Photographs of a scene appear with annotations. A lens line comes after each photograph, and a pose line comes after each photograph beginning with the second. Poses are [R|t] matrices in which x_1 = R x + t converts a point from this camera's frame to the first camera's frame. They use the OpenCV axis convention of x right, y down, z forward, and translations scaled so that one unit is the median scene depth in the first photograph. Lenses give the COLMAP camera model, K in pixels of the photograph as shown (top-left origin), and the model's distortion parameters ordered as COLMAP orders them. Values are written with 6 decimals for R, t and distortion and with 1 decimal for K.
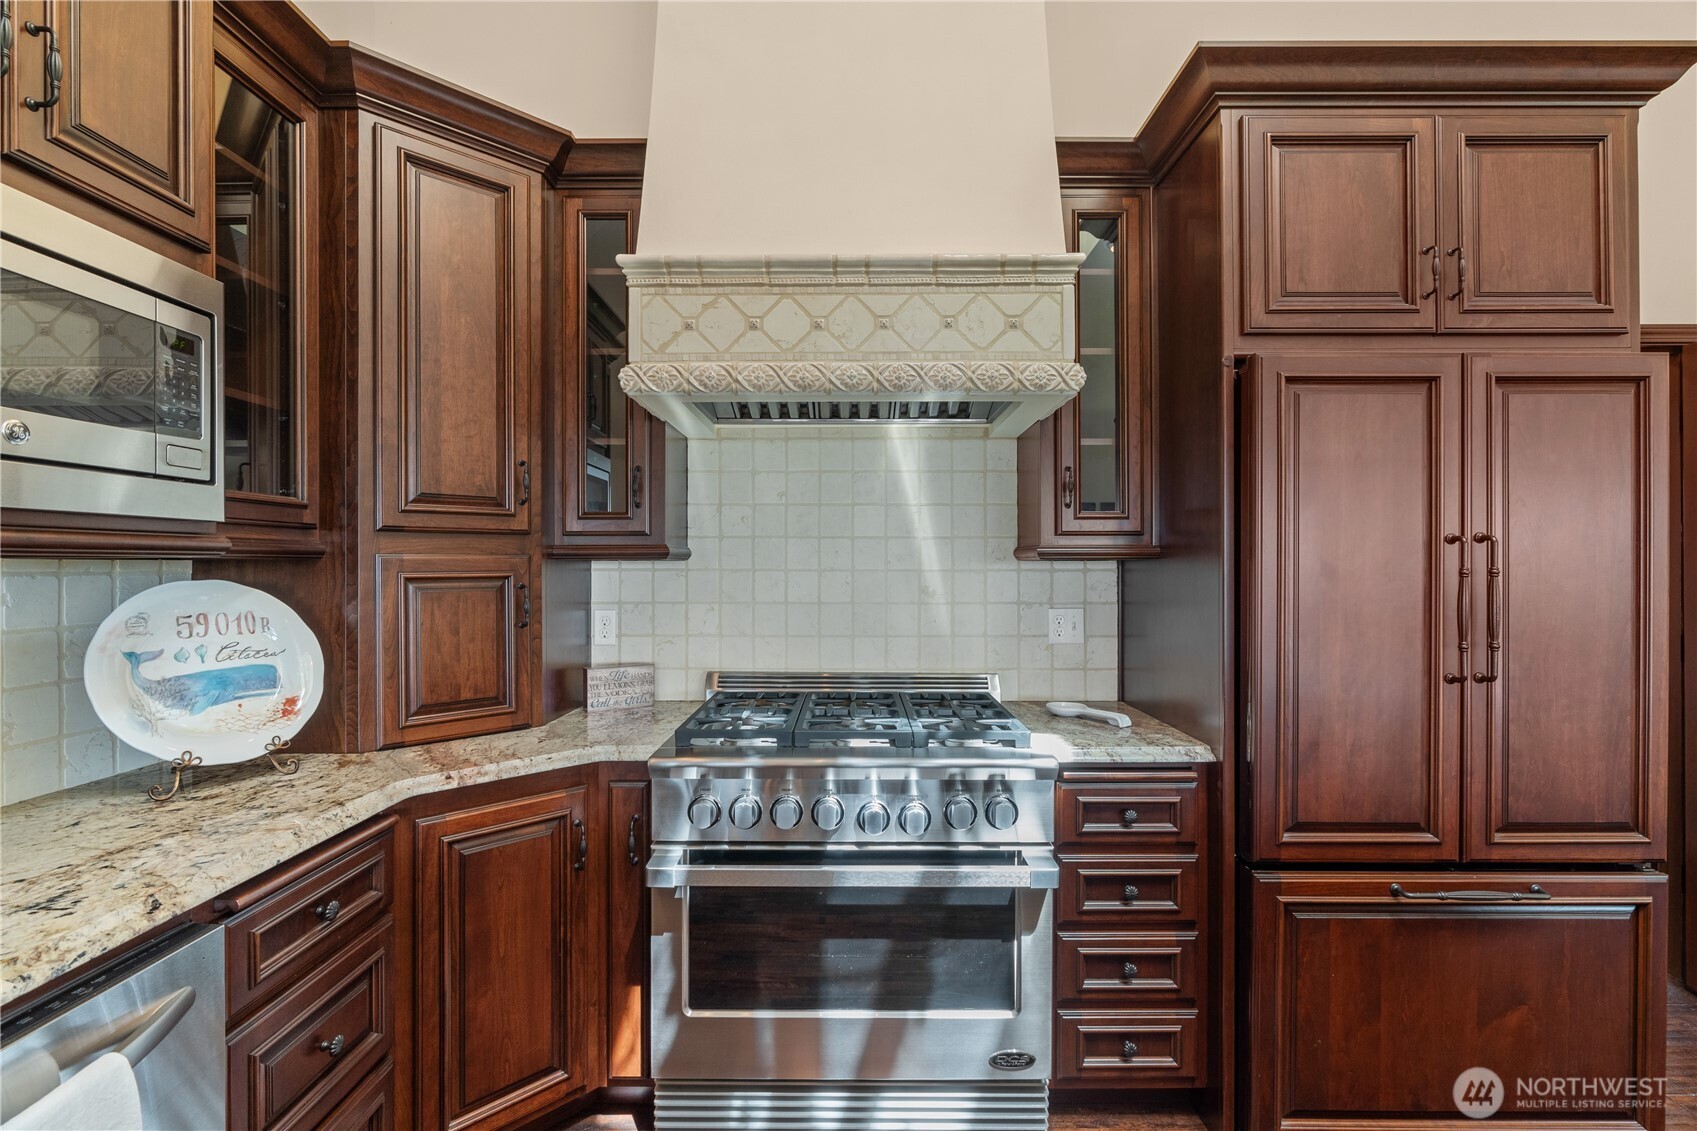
lens RADIAL K [[764.1, 0, 853.1], [0, 764.1, 562.2], [0, 0, 1]] dist [-0.004676, 0.001661]
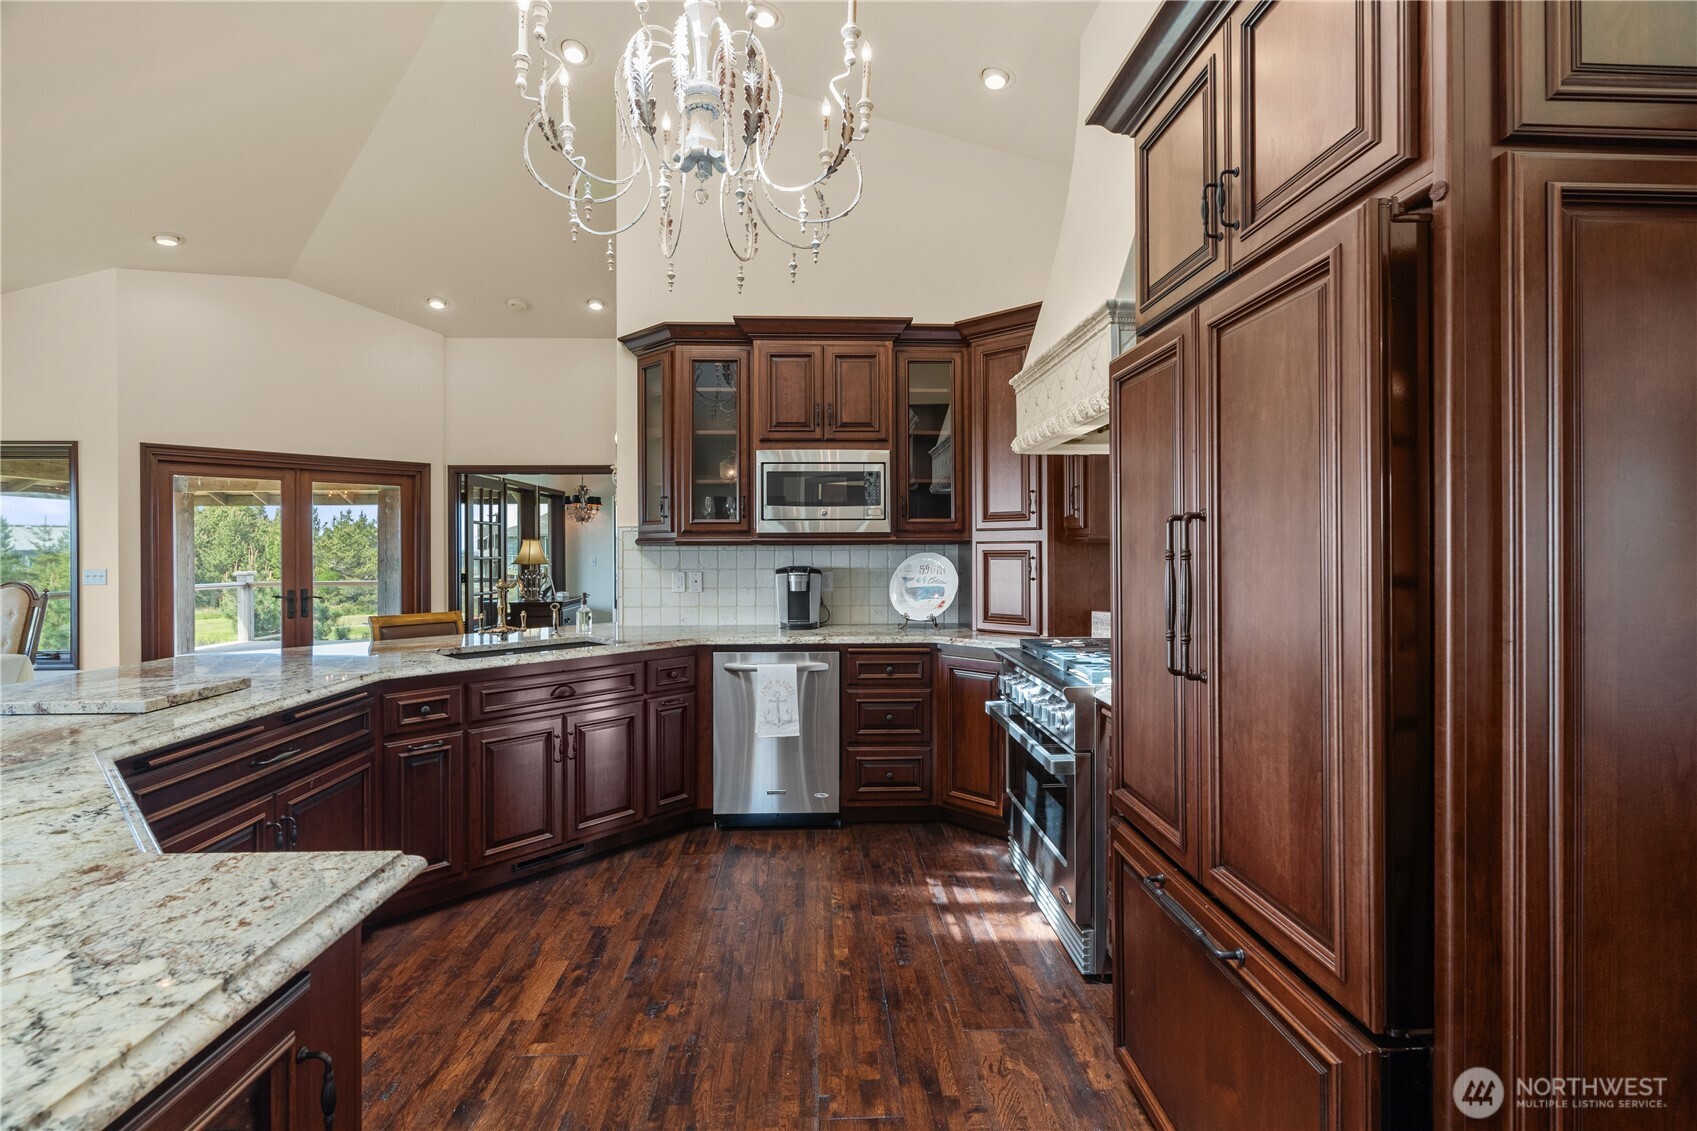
lens RADIAL K [[764.1, 0, 847.1], [0, 764.1, 549.1], [0, 0, 1]] dist [-0.004676, 0.001661]
pose [[0.051384, 0.004344, -0.998670, 1.594496], [0.005664, 0.999973, 0.004641, -0.002459], [0.998663, -0.005895, 0.051358, 0.523227]]
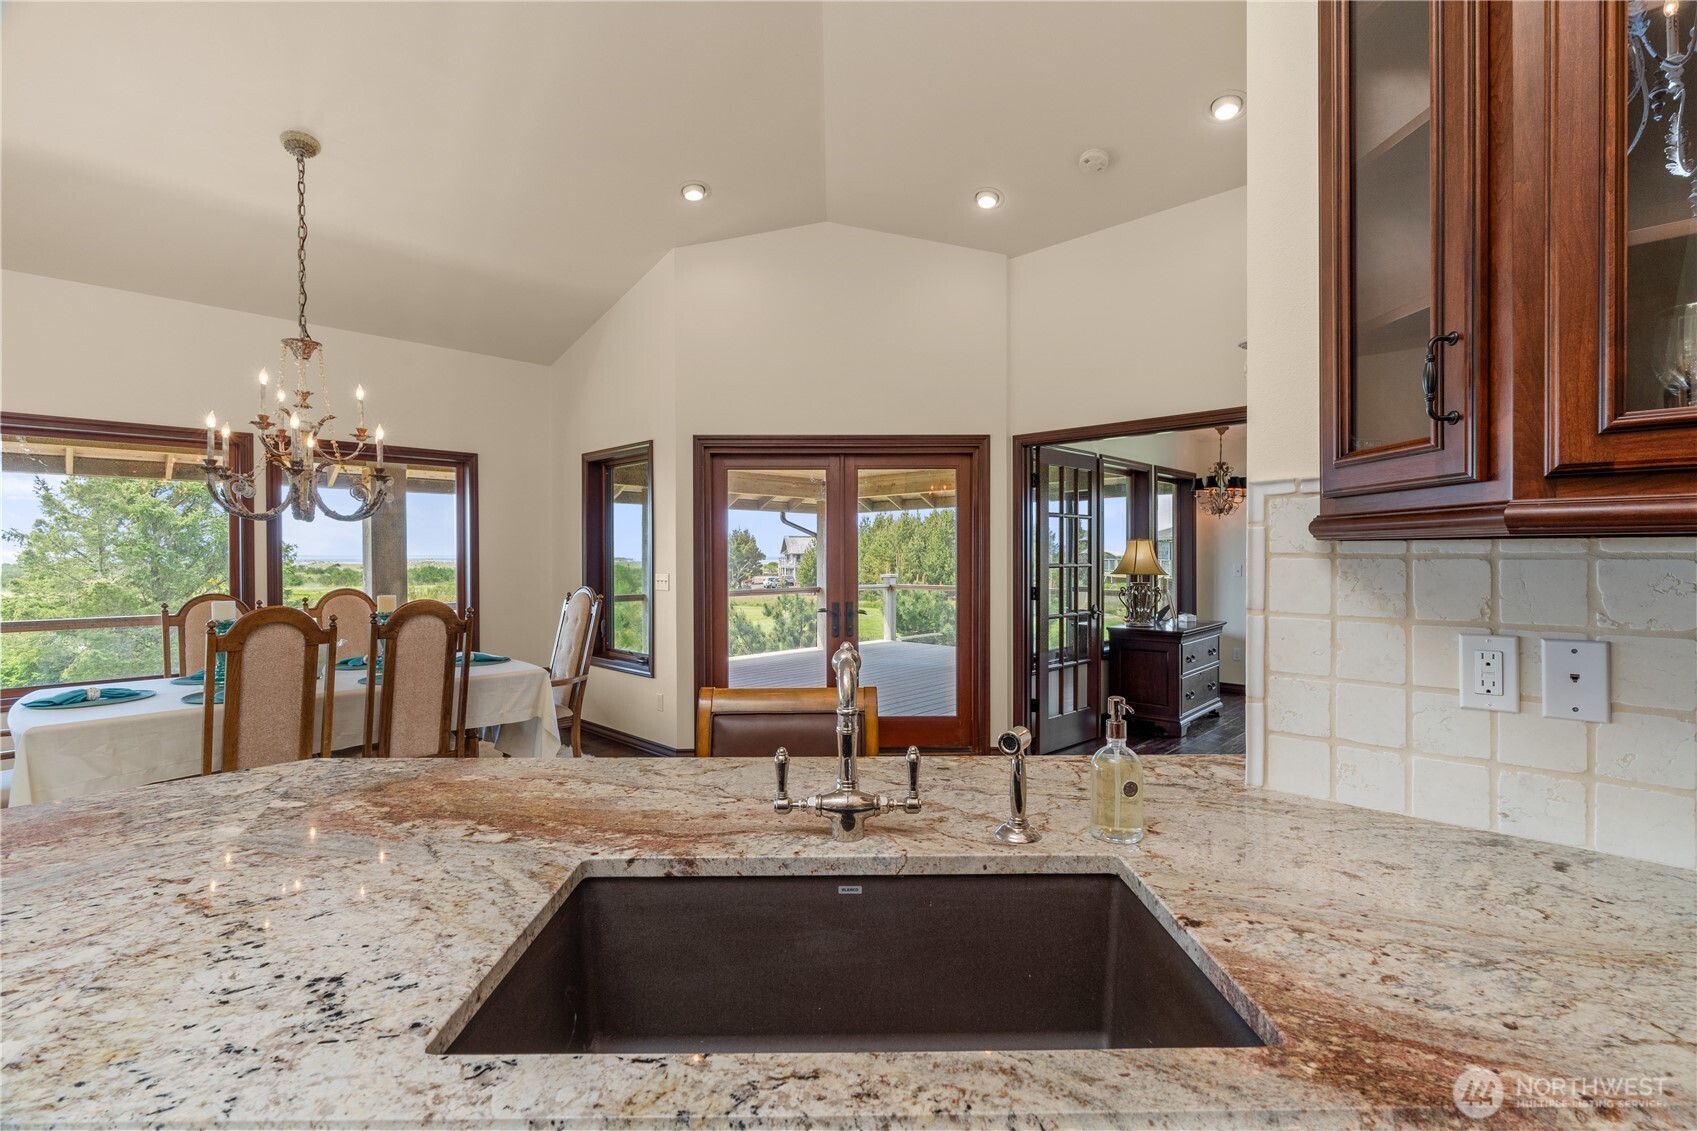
lens RADIAL K [[764.1, 0, 849.4], [0, 764.1, 556.2], [0, 0, 1]] dist [-0.004676, 0.001661]
pose [[-0.686339, 0.006843, -0.727250, -0.012870], [0.006222, 0.999974, 0.003538, 0.003211], [0.727255, -0.002096, -0.686364, 0.161182]]
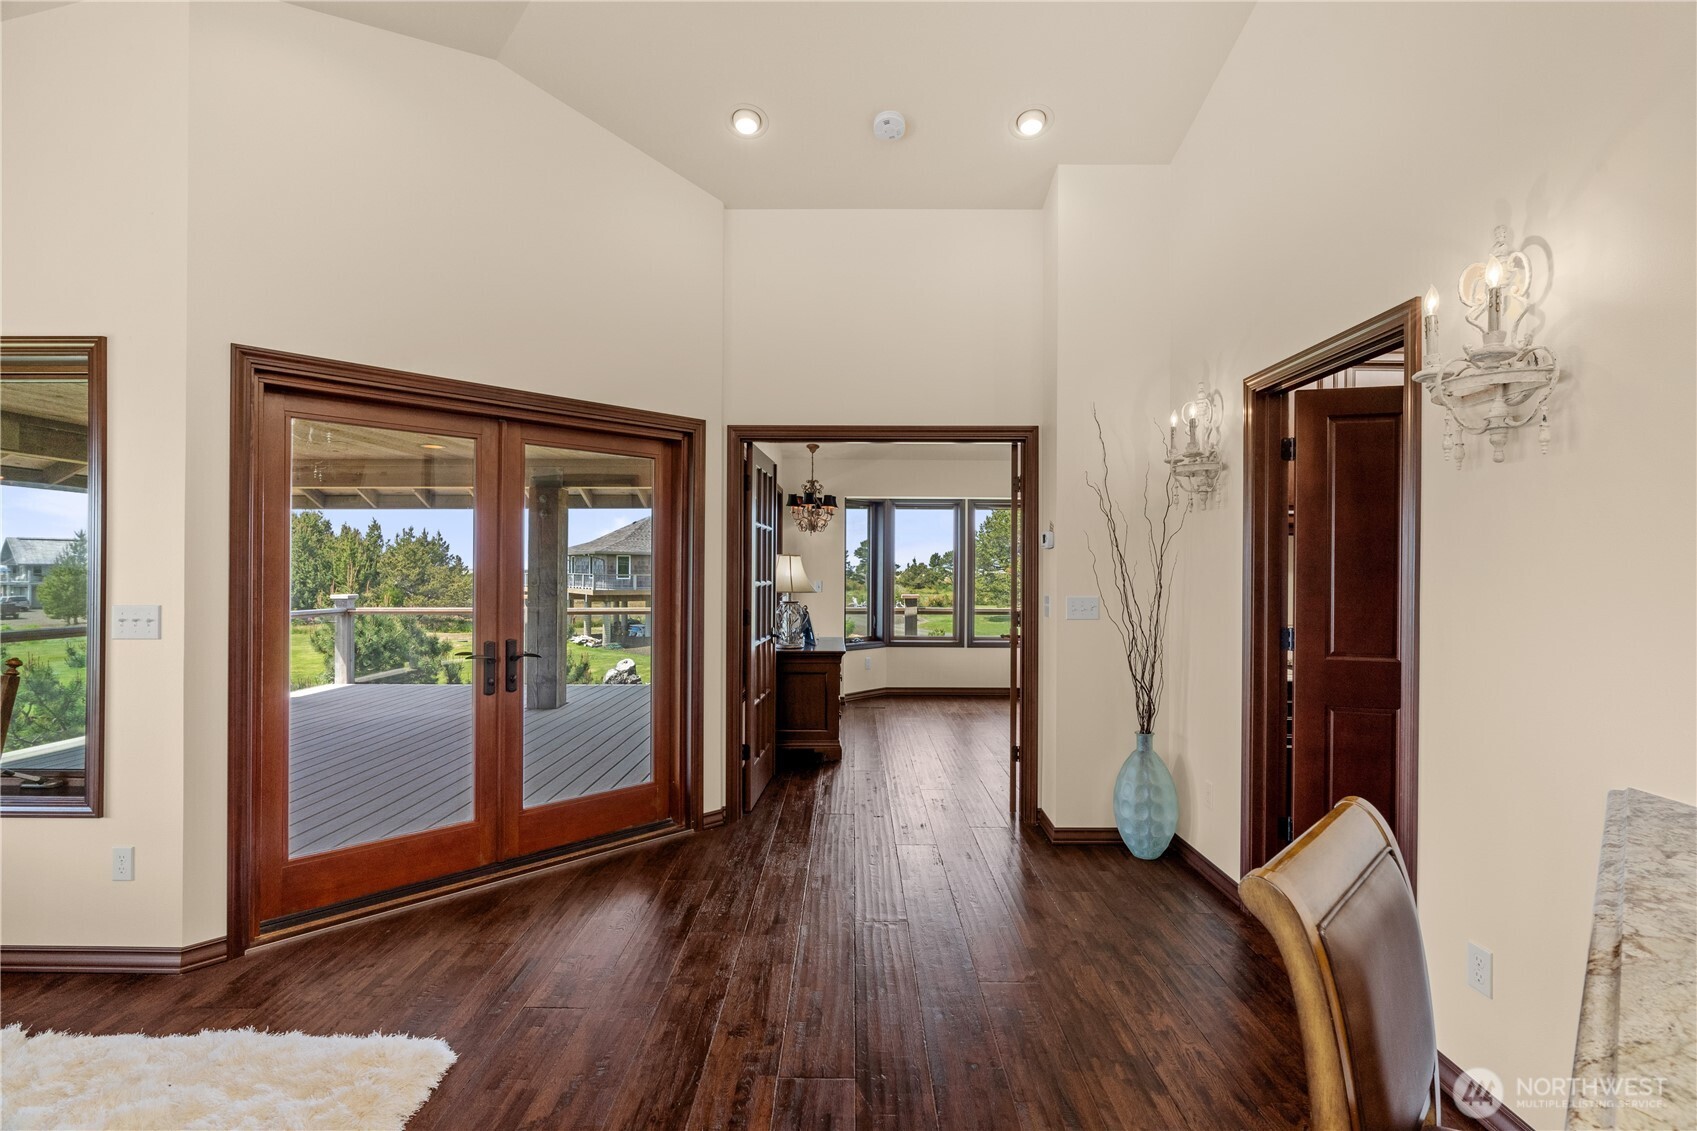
lens RADIAL K [[764.1, 0, 852.1], [0, 764.1, 567.1], [0, 0, 1]] dist [-0.004676, 0.001661]
pose [[0.003577, 0.000656, -0.999993, -0.176590], [-0.002577, 0.999996, 0.000646, -0.004052], [0.999990, 0.002575, 0.003578, -0.995300]]
